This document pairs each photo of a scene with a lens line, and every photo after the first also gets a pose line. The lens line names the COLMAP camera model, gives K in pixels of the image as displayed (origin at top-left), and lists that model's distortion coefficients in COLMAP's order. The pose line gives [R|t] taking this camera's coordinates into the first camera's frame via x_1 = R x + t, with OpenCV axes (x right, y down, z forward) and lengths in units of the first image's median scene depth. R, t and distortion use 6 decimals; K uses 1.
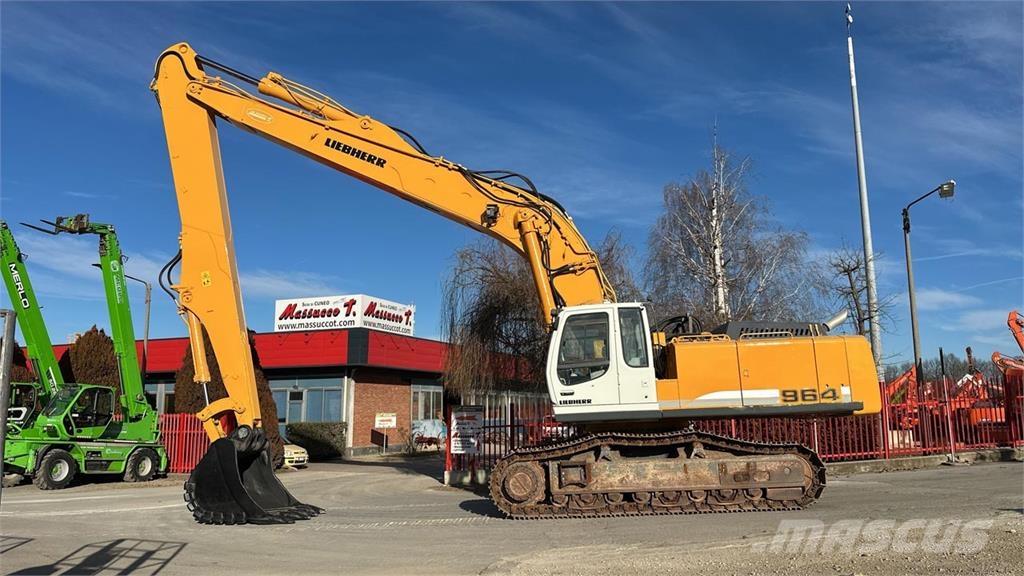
lens RADIAL K [[750.5, 0, 517.4], [0, 750.5, 301.1], [0, 0, 1]] dist [0.053765, -0.078592]
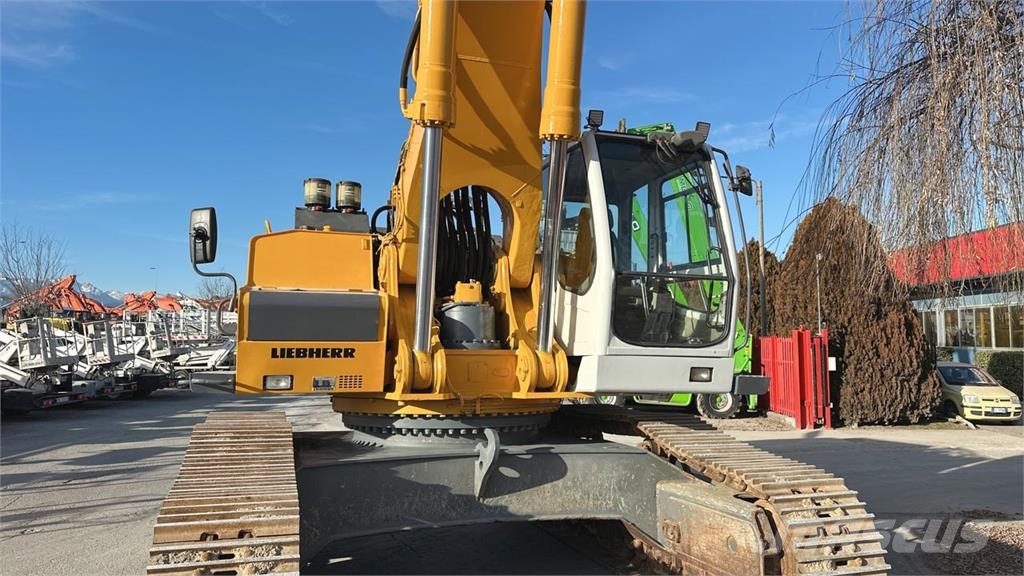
lens RADIAL K [[707.4, 0, 512.3], [0, 707.4, 292.3], [0, 0, 1]] dist [0.014010, -0.001167]
pose [[0.326271, -0.056279, -0.943599, 0.131549], [0.145196, 0.989364, -0.008804, 0.058898], [0.934058, -0.134134, 0.330972, 0.429734]]
